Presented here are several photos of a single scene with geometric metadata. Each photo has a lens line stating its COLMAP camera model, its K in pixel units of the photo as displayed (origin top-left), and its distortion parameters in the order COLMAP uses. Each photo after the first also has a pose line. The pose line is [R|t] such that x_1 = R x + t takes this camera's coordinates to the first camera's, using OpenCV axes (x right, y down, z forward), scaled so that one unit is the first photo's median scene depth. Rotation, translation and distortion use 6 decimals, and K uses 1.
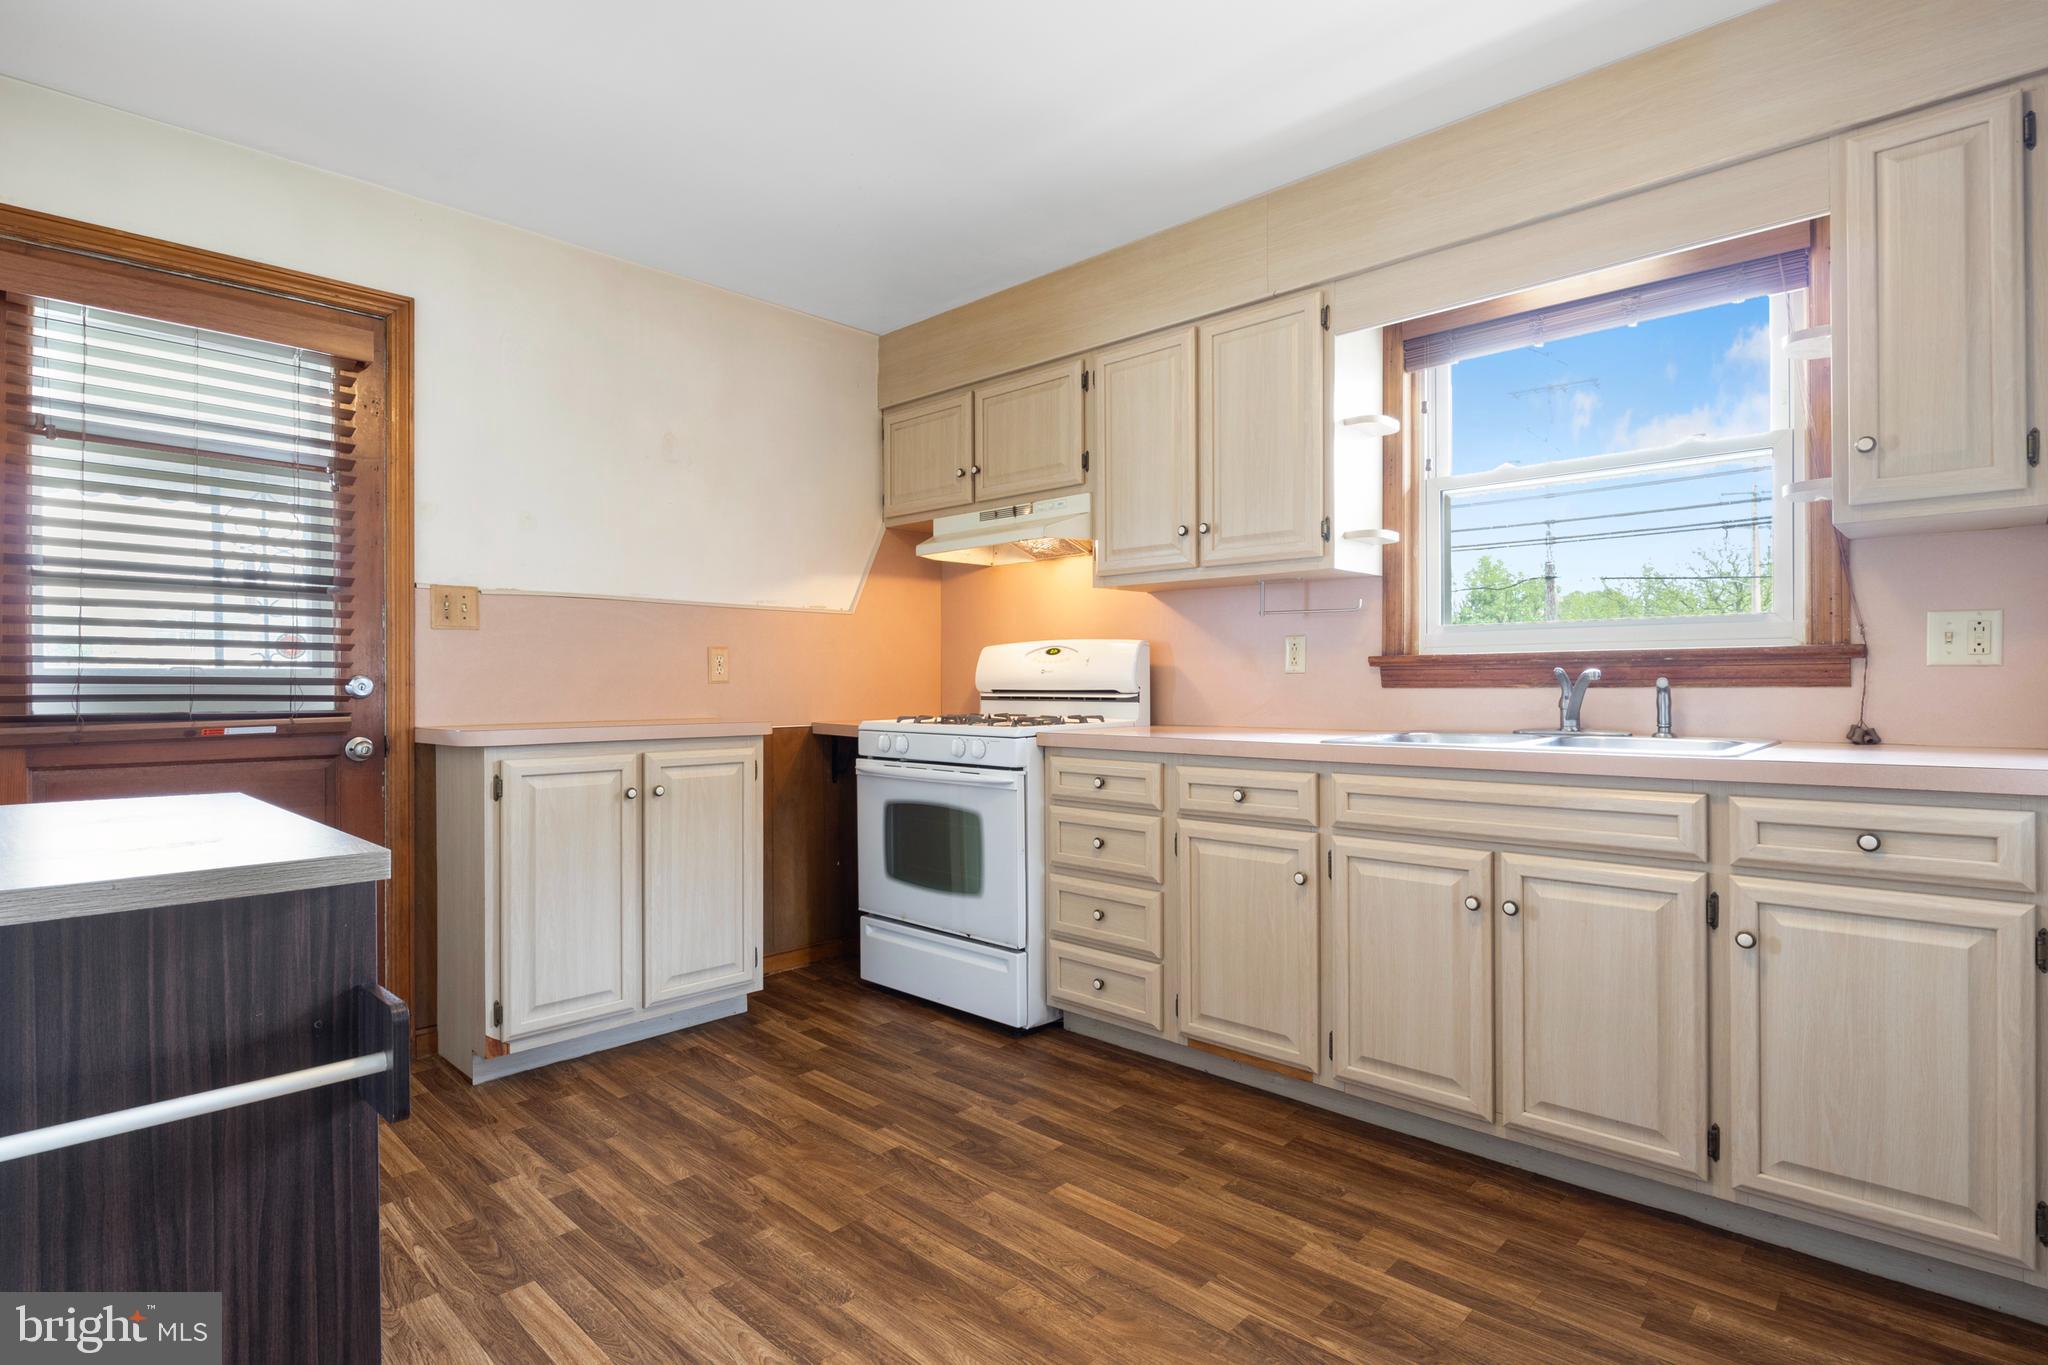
lens RADIAL K [[1010.3, 0, 1024.0], [0, 1010.3, 682.5], [0, 0, 1]] dist [-0.001285, -0.000262]
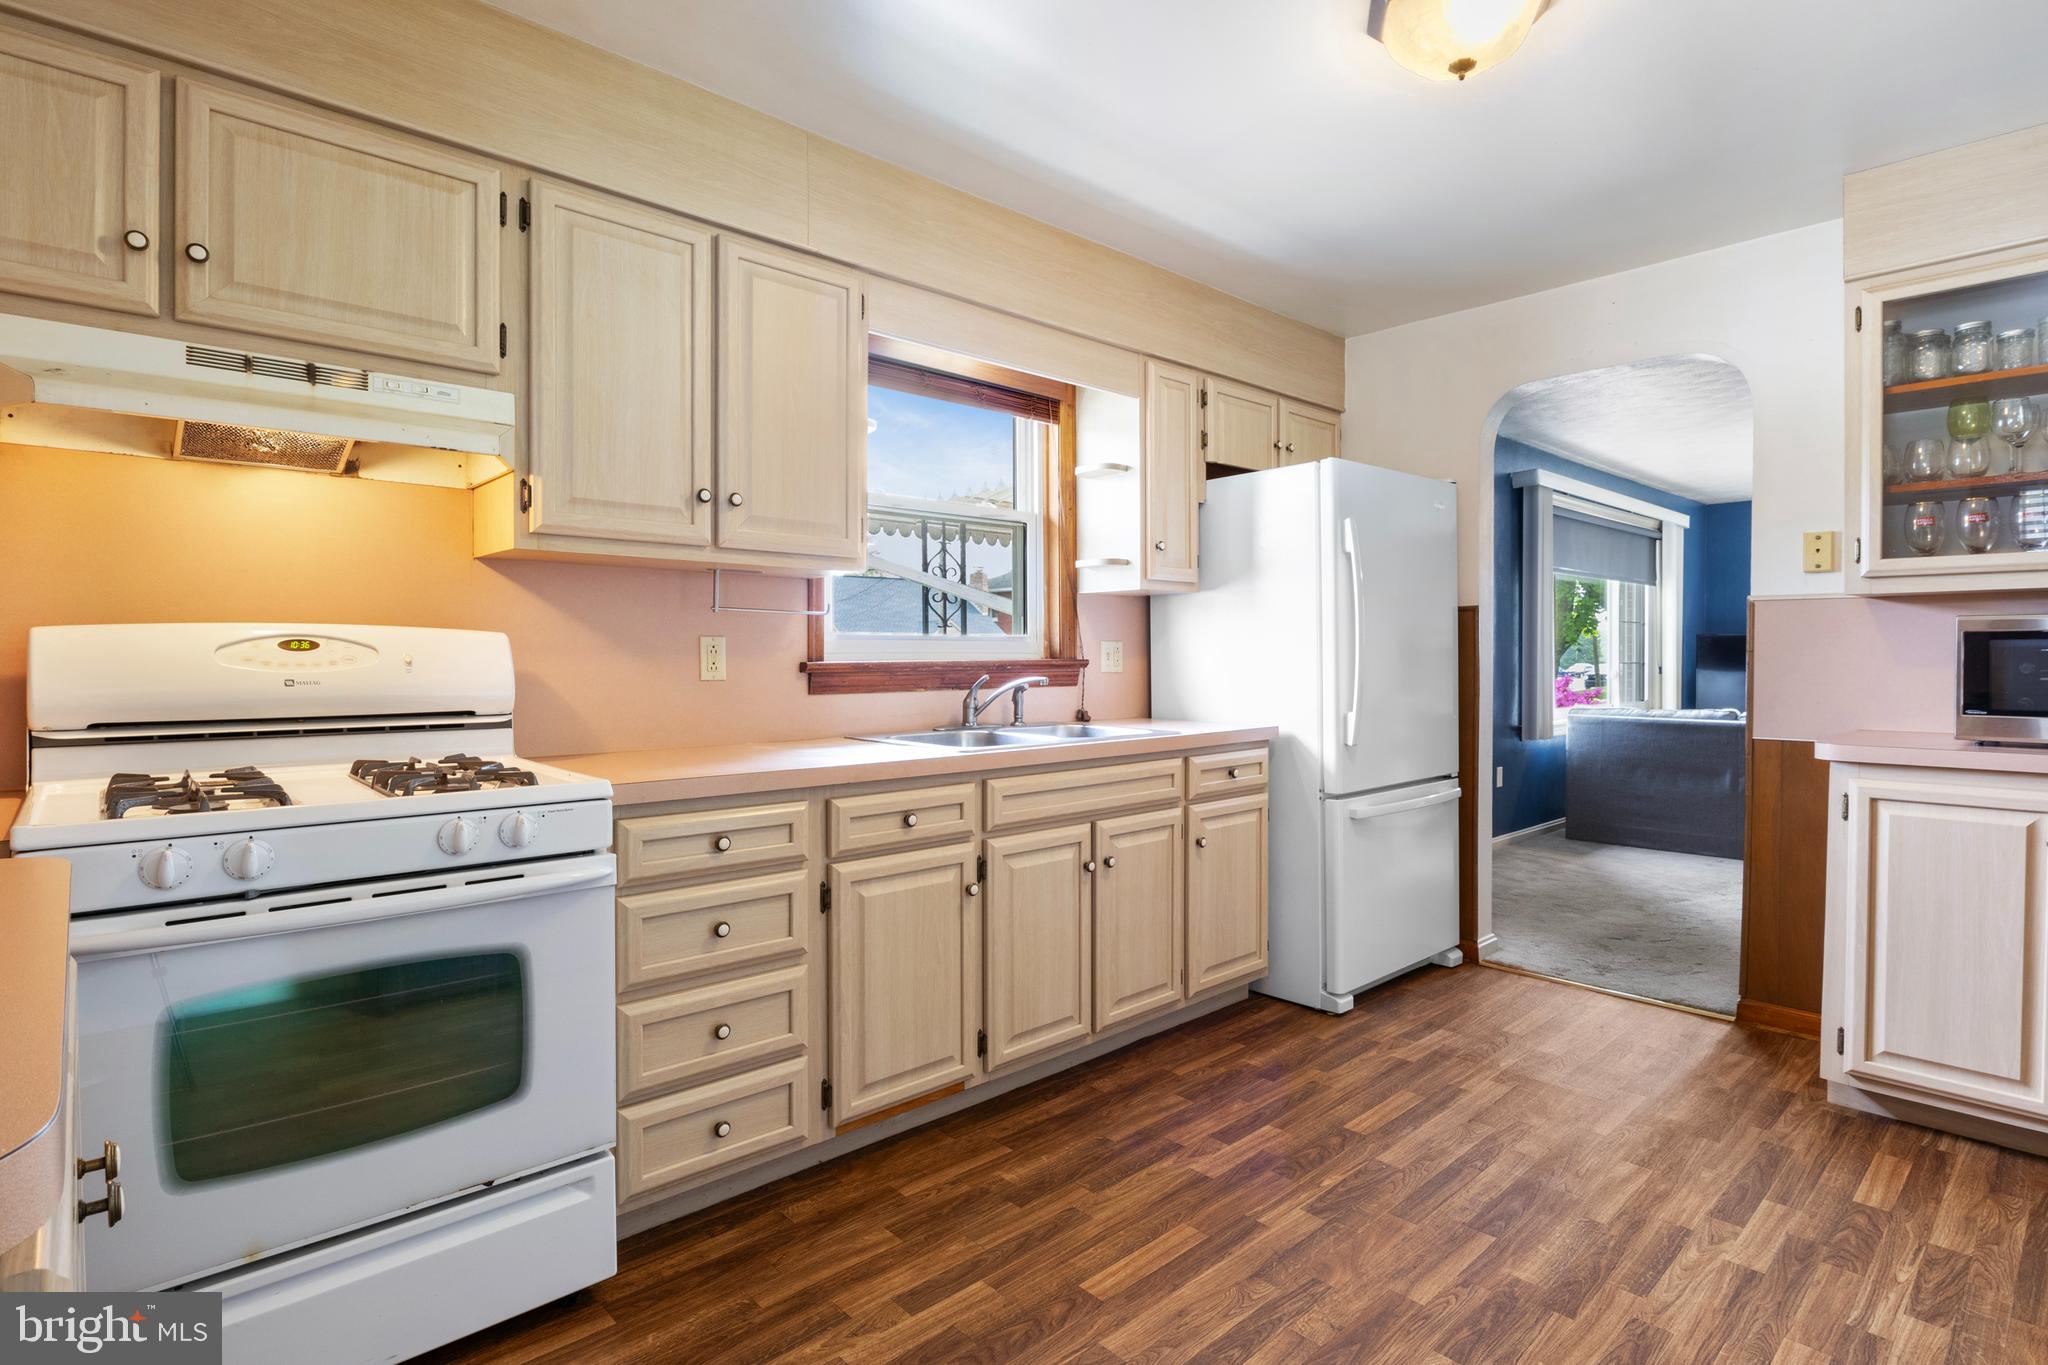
lens RADIAL K [[1023.6, 0, 1031.5], [0, 1023.6, 671.6], [0, 0, 1]] dist [-0.003492, -0.000920]
pose [[0.072968, -0.010800, 0.997276, -0.734871], [0.001759, 0.999941, 0.010701, -0.032805], [-0.997333, 0.000974, 0.072983, 0.871078]]
